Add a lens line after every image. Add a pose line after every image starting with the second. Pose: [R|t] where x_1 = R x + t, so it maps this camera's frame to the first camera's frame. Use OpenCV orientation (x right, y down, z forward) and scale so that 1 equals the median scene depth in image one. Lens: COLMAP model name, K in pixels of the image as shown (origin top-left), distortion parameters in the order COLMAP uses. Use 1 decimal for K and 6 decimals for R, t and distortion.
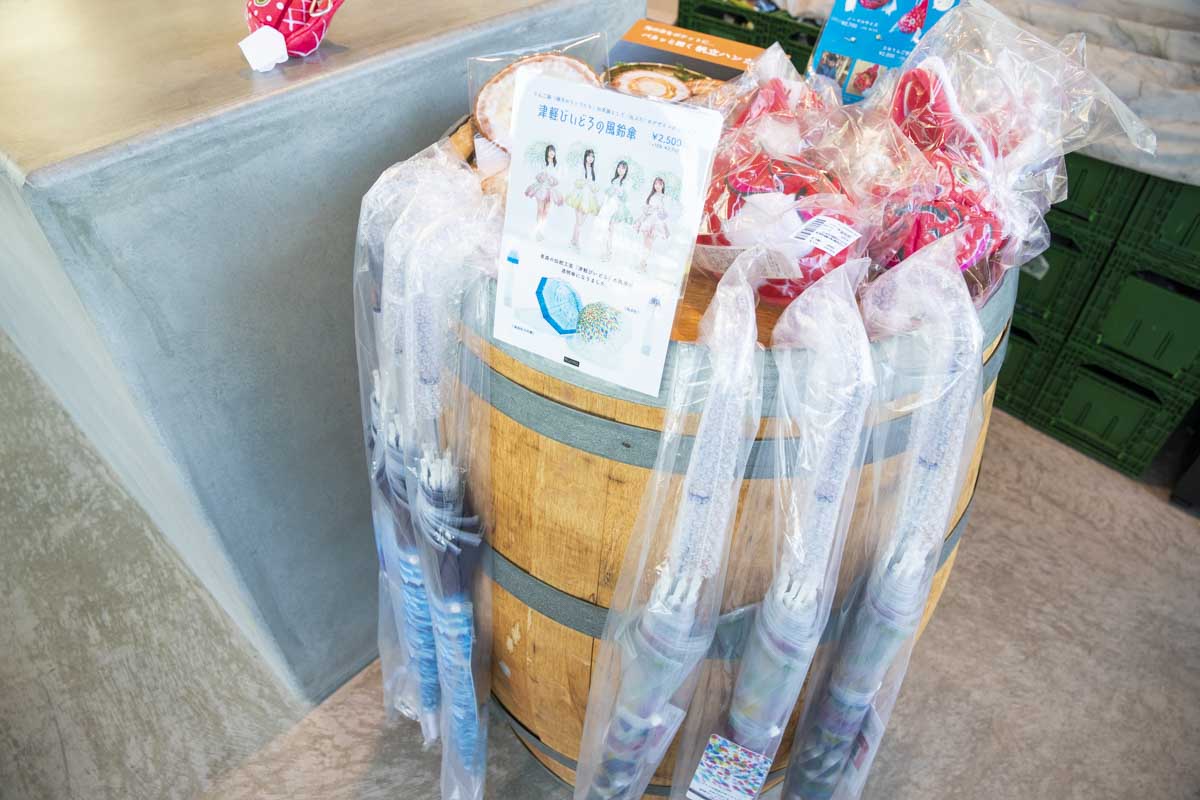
lens RADIAL K [[818.8, 0, 595.9], [0, 818.8, 399.0], [0, 0, 1]] dist [-0.102348, 0.007857]
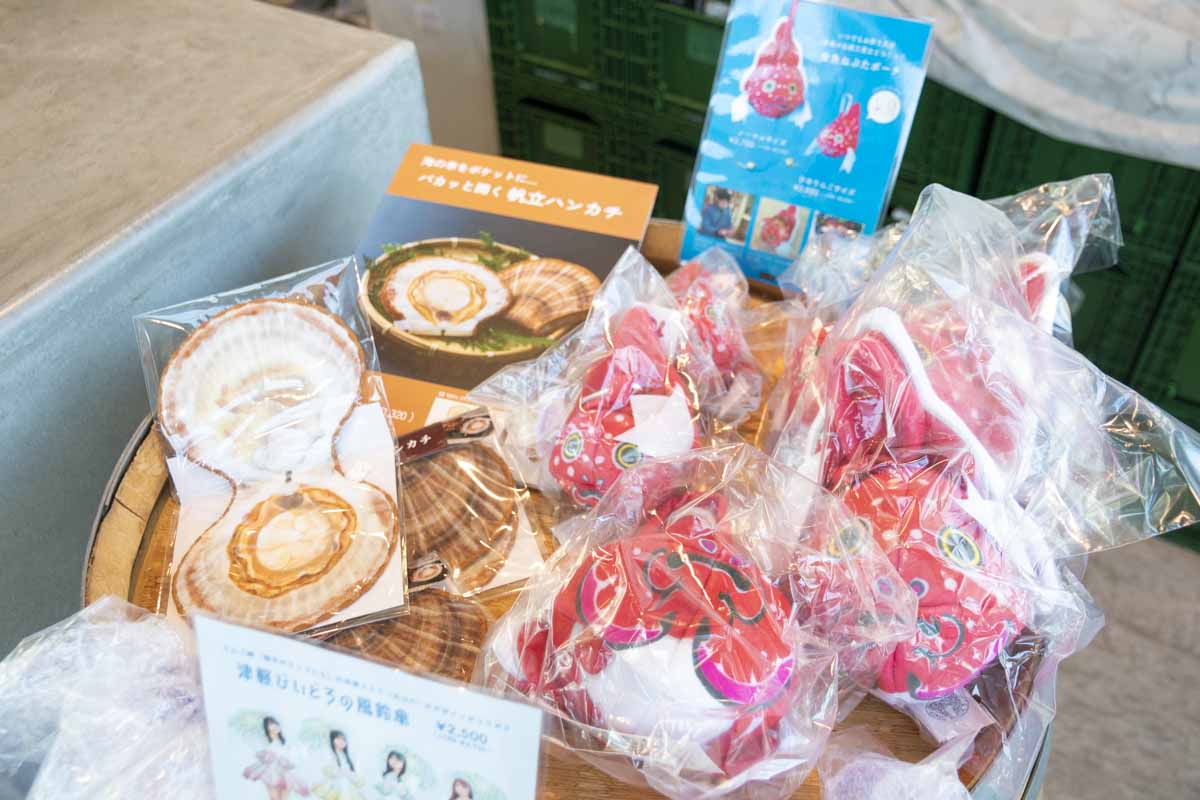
lens RADIAL K [[1193.9, 0, 601.9], [0, 1193.9, 400.0], [0, 0, 1]] dist [-0.037445, 0.000000]
pose [[0.980344, -0.159451, 0.116194, 0.067737], [0.159424, 0.987164, 0.009590, -0.297754], [-0.116232, 0.009123, 0.993180, 0.071597]]
